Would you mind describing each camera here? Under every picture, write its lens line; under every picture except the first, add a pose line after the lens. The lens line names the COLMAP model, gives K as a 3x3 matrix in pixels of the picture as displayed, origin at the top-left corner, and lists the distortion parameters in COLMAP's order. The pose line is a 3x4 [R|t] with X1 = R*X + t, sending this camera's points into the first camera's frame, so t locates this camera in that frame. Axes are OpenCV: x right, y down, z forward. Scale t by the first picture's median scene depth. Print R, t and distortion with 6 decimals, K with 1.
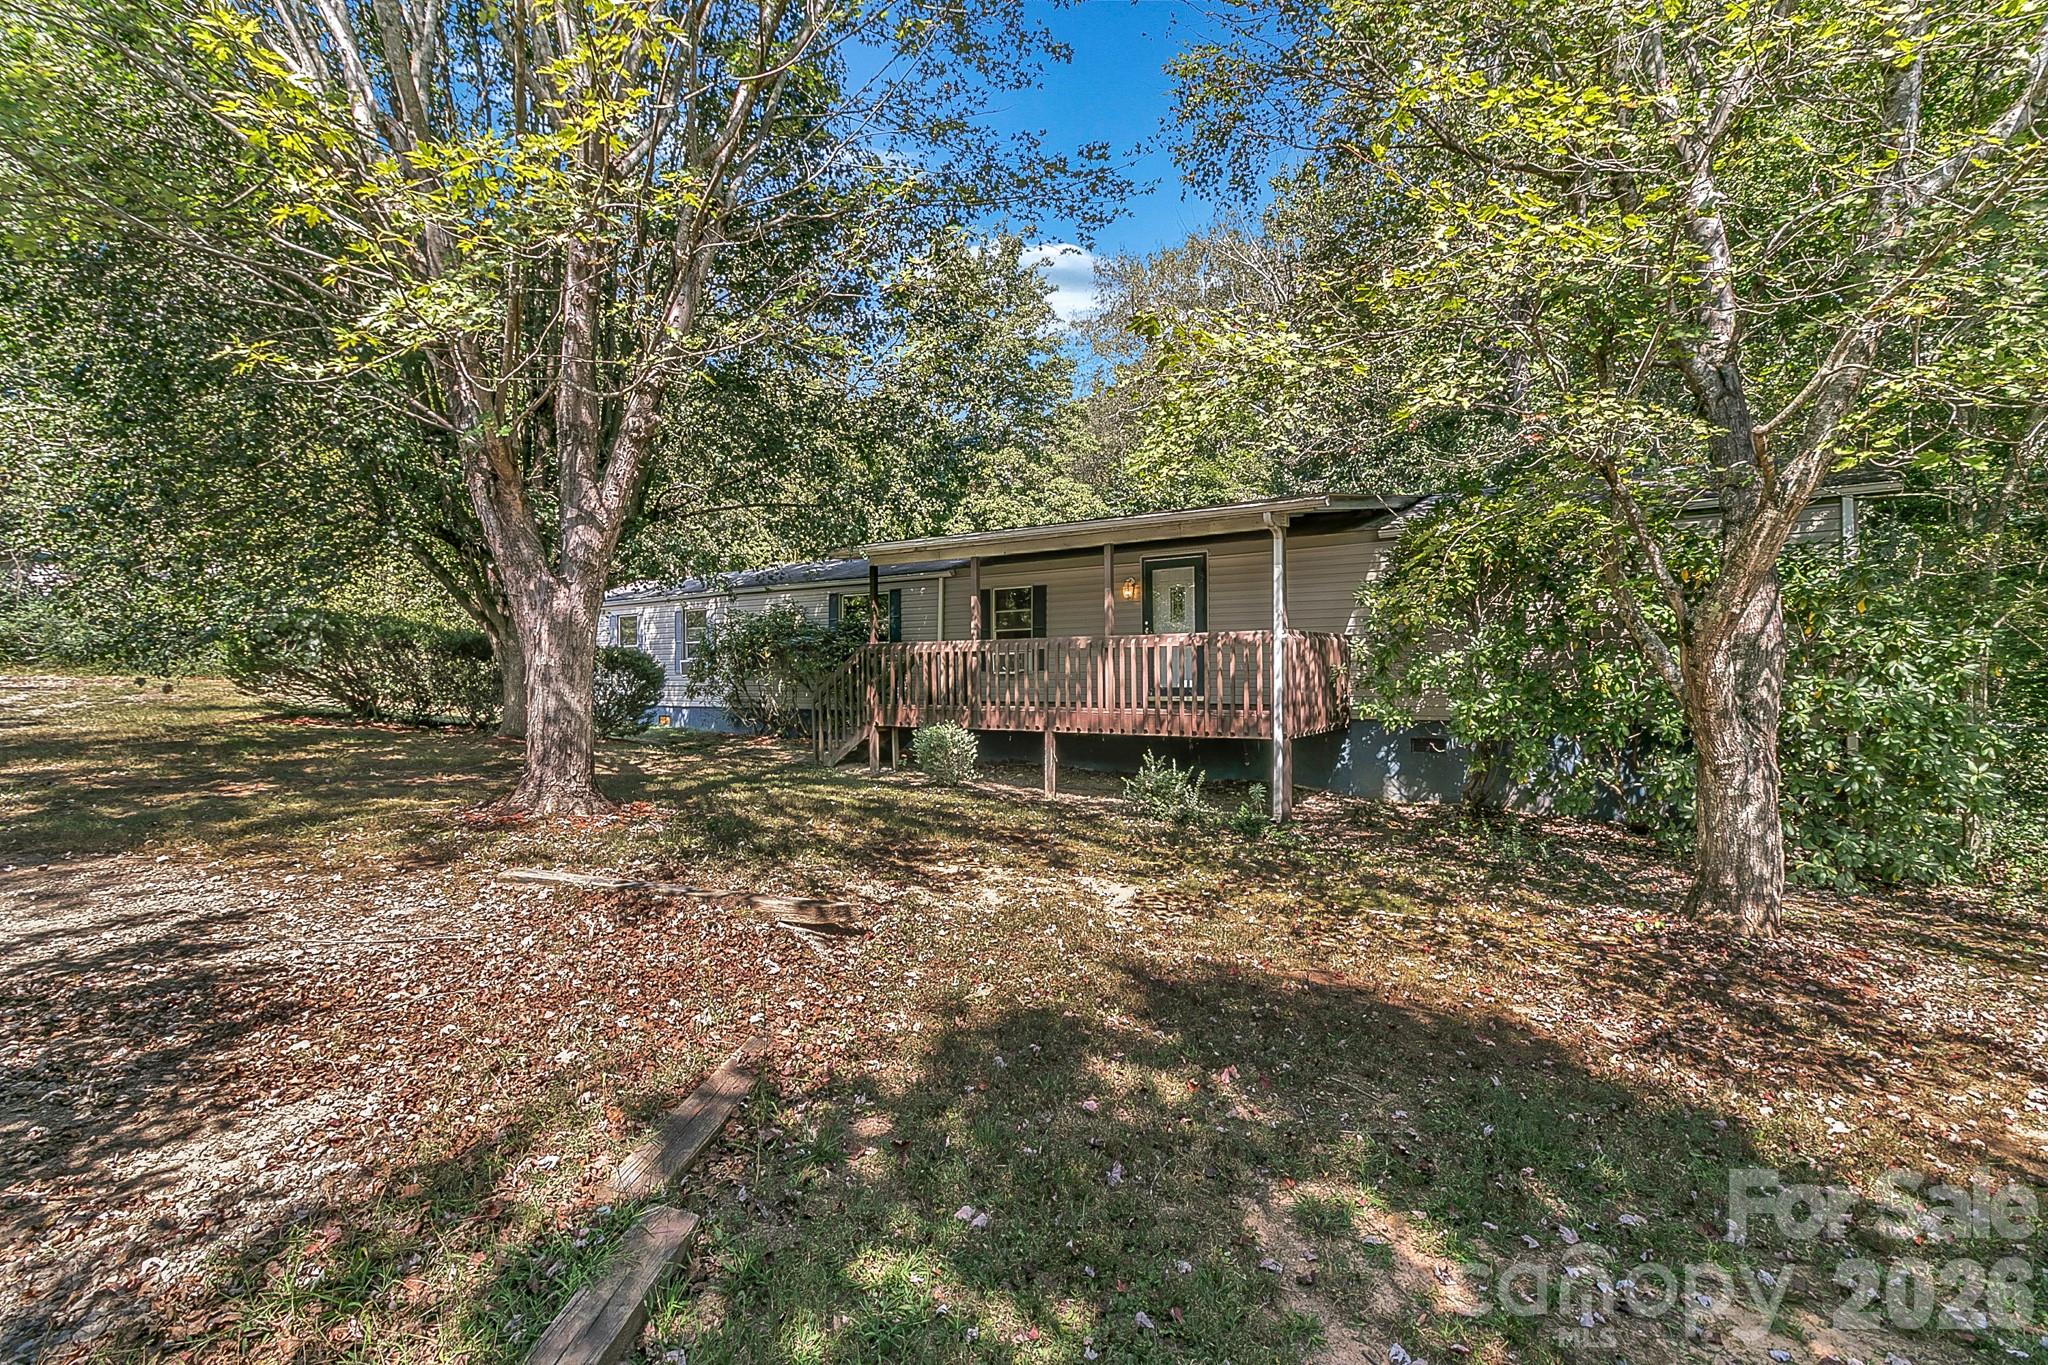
lens RADIAL K [[954.0, 0, 1024.0], [0, 954.0, 682.5], [0, 0, 1]] dist [-0.000155, -0.000005]
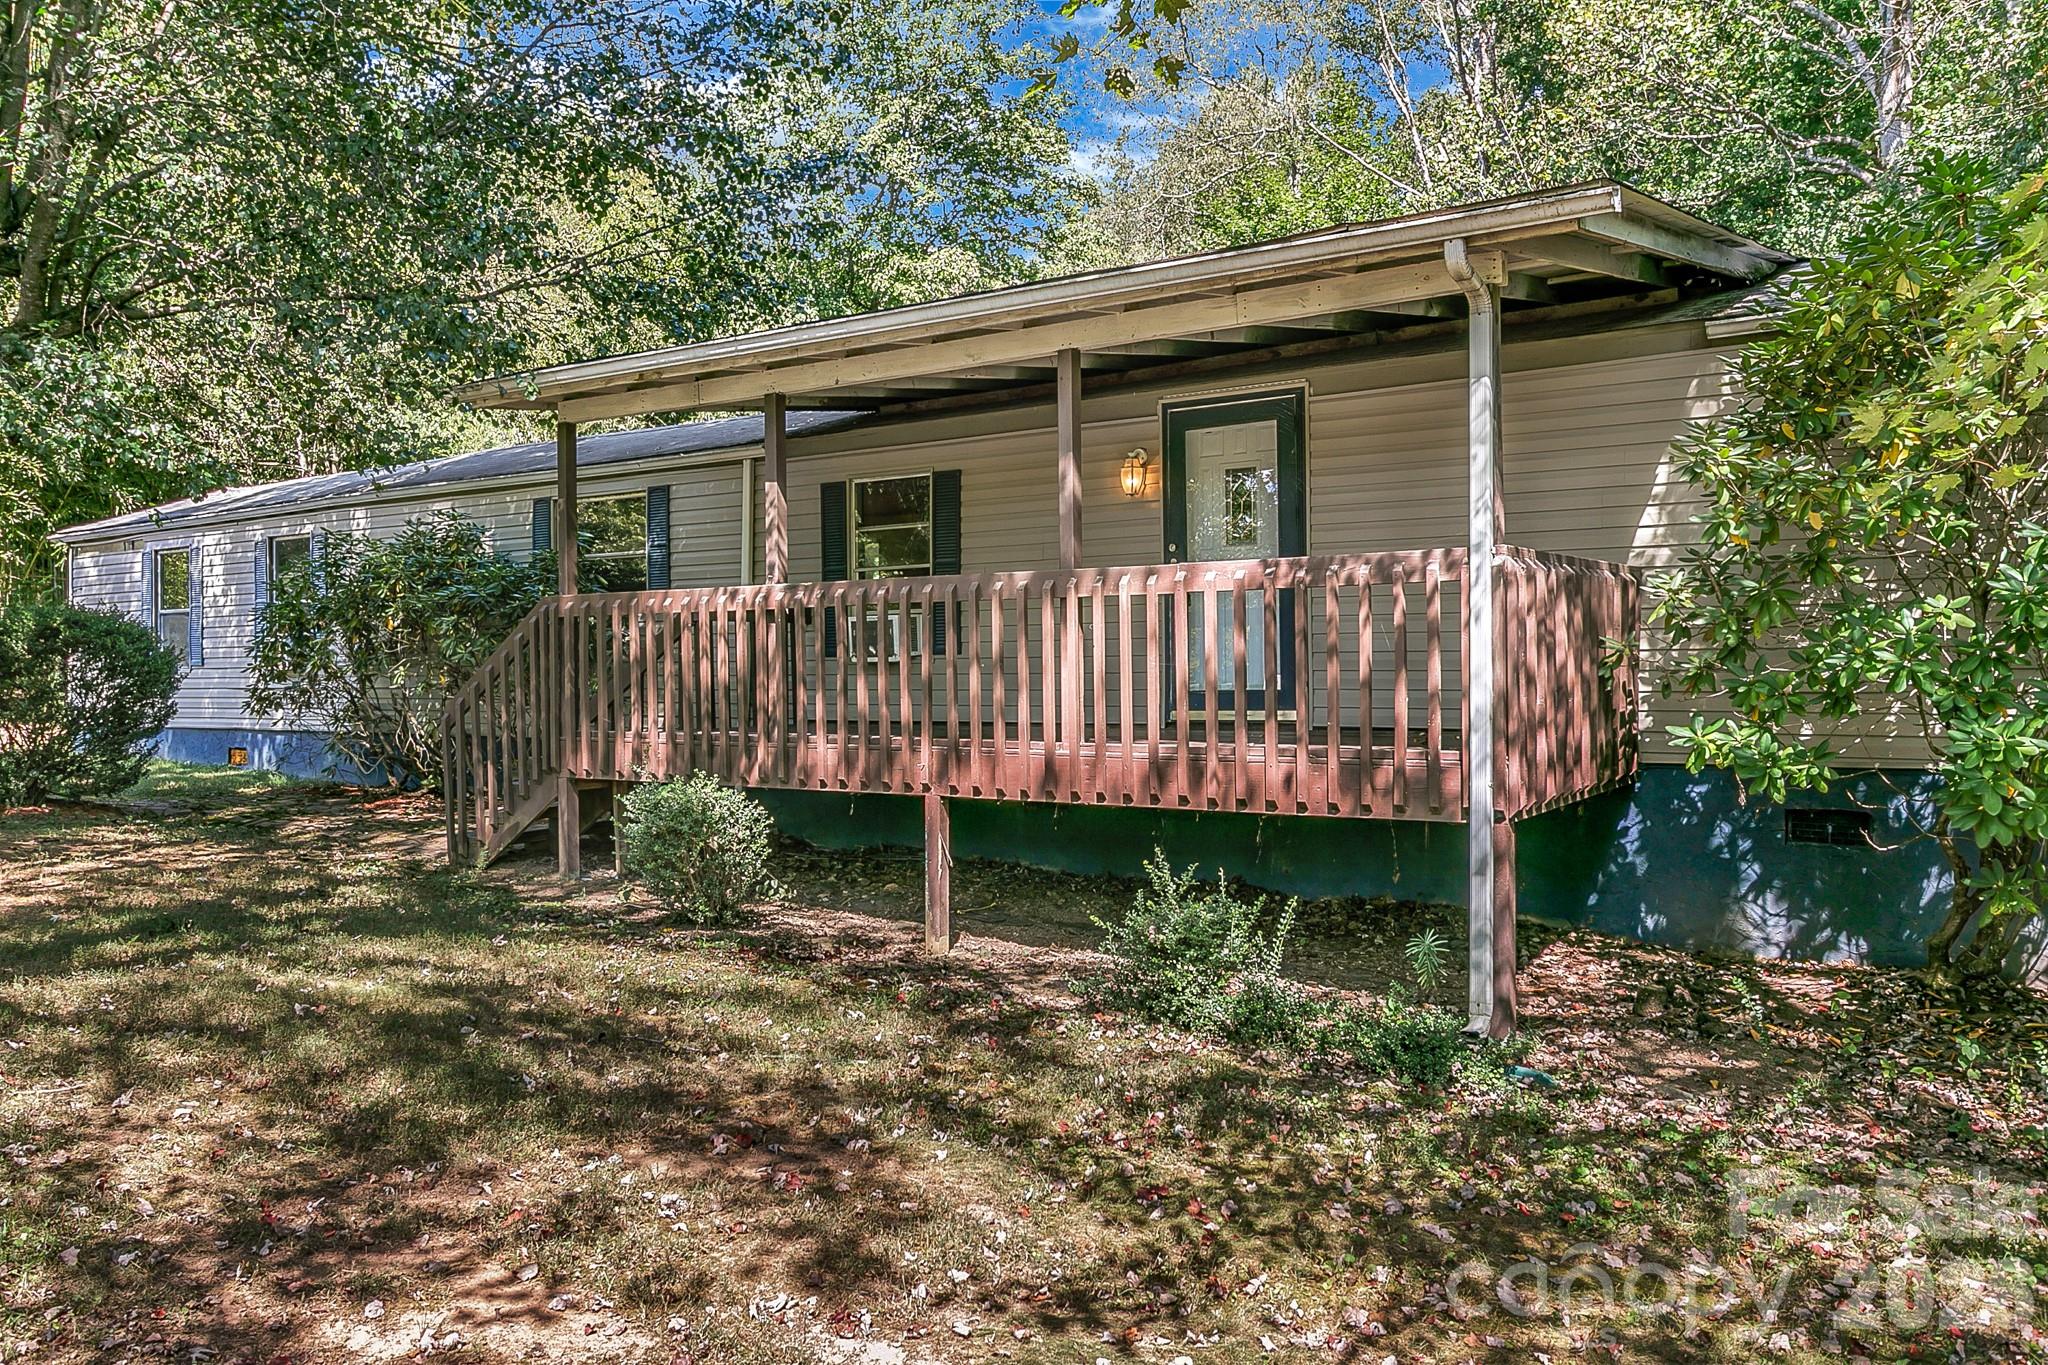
lens RADIAL K [[1612.7, 0, 1024.0], [0, 1612.7, 682.5], [0, 0, 1]] dist [0.069148, -0.000134]
pose [[0.999903, -0.002008, 0.013781, 0.058155], [0.002015, 0.999998, -0.000475, 0.002414], [-0.013780, 0.000503, 0.999905, 0.288187]]
